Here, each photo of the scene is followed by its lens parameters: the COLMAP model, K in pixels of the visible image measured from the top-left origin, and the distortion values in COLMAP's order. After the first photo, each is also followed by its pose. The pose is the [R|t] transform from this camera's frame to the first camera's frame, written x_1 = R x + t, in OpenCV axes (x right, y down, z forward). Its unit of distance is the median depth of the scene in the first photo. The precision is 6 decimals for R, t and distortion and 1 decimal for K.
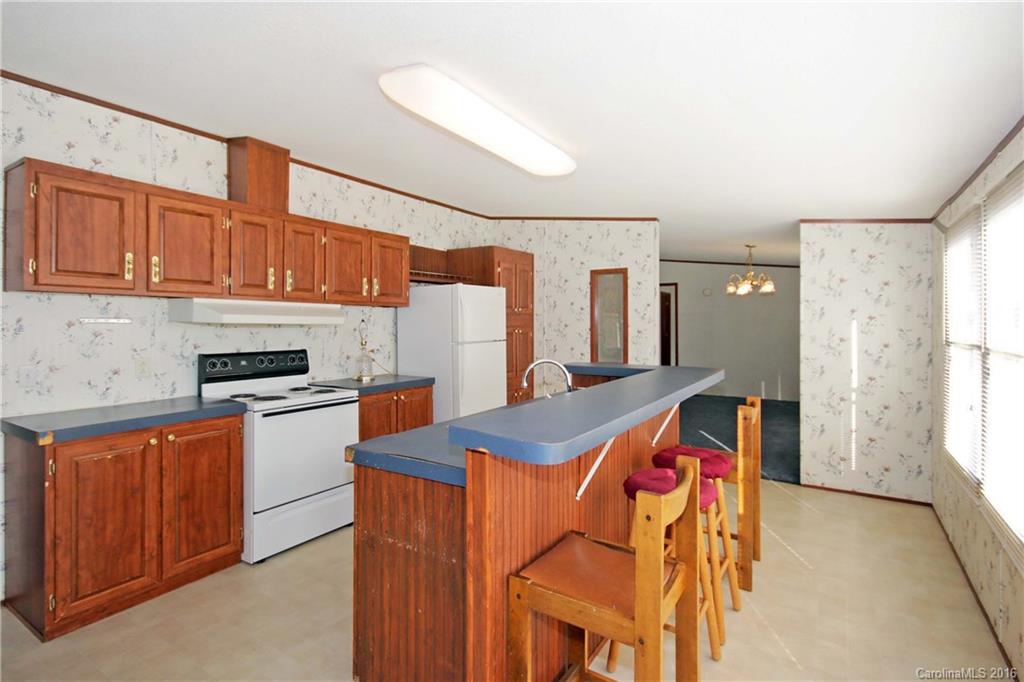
lens RADIAL K [[513.1, 0, 501.3], [0, 513.1, 326.9], [0, 0, 1]] dist [0.006852, -0.003578]
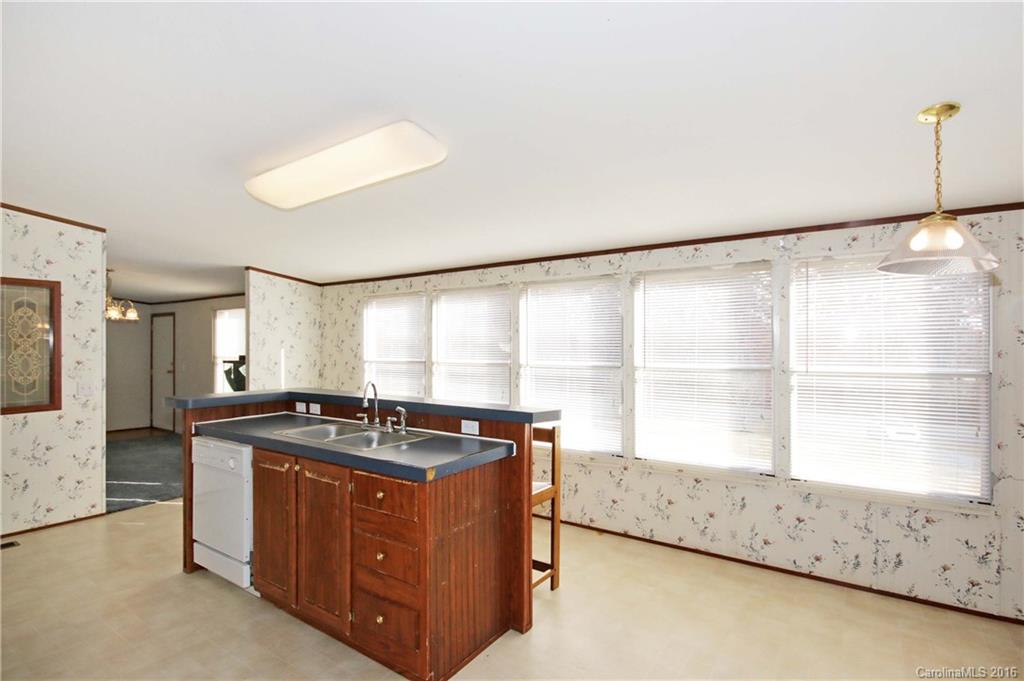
lens RADIAL K [[513.1, 0, 502.4], [0, 513.1, 344.5], [0, 0, 1]] dist [0.006852, -0.003578]
pose [[0.020917, 0.005612, 0.999765, -0.687924], [0.009271, 0.999940, -0.005807, -0.010702], [-0.999738, 0.009391, 0.020863, 0.404507]]
